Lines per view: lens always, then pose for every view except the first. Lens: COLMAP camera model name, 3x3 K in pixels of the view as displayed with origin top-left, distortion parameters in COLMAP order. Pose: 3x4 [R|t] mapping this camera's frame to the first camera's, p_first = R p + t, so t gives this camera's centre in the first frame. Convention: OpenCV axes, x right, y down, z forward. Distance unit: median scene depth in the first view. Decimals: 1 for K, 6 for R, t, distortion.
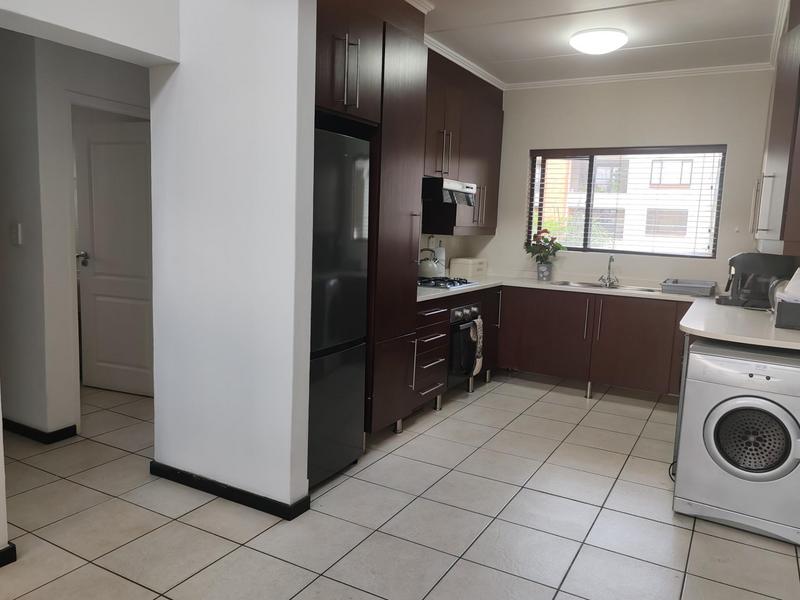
lens RADIAL K [[611.8, 0, 400.0], [0, 611.8, 300.0], [0, 0, 1]] dist [0.021127, -0.005680]
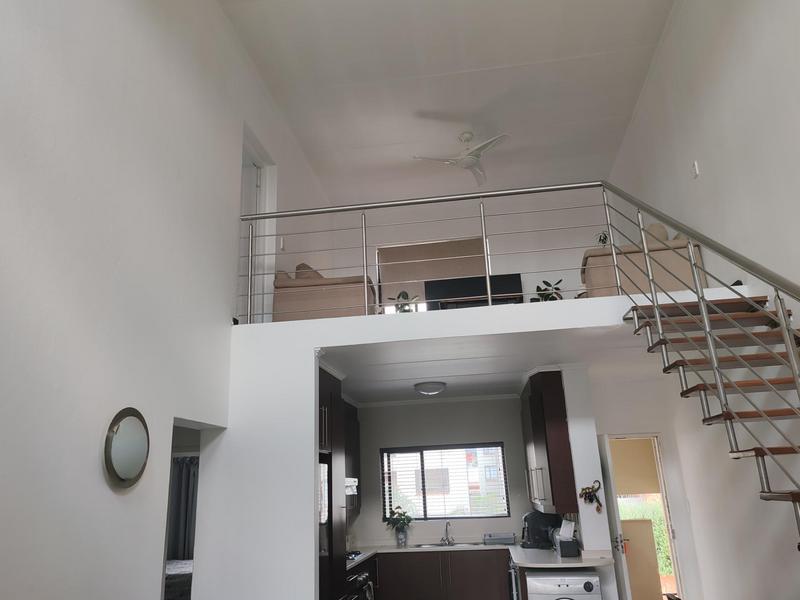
lens RADIAL K [[611.8, 0, 400.0], [0, 611.8, 300.0], [0, 0, 1]] dist [0.021127, -0.005680]
pose [[0.928008, 0.031287, 0.371244, -0.298551], [0.124801, 0.912789, -0.388896, -0.000542], [-0.351035, 0.407231, 0.843171, -0.374944]]
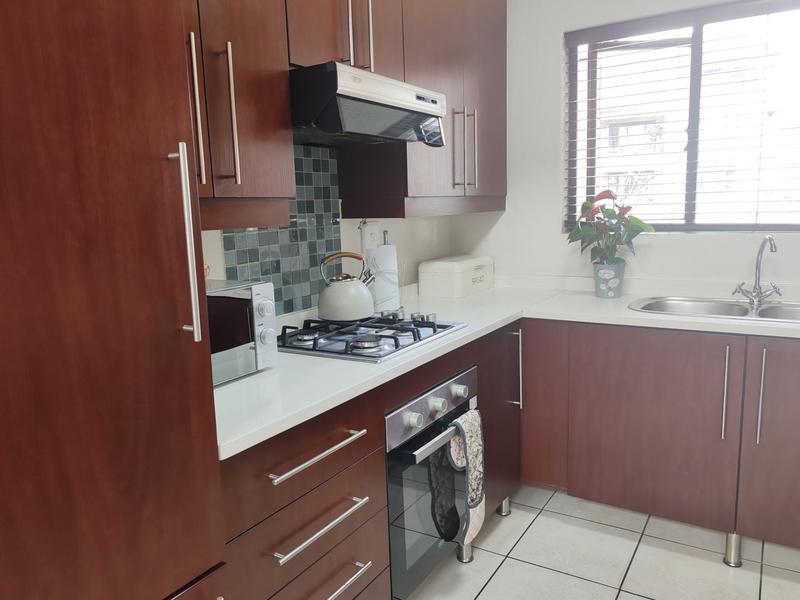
lens RADIAL K [[611.8, 0, 400.0], [0, 611.8, 300.0], [0, 0, 1]] dist [0.021127, -0.005680]
pose [[0.996763, -0.064124, -0.048493, 0.095271], [0.065502, 0.997477, 0.027386, -0.054884], [0.046614, -0.030474, 0.998448, 0.518234]]
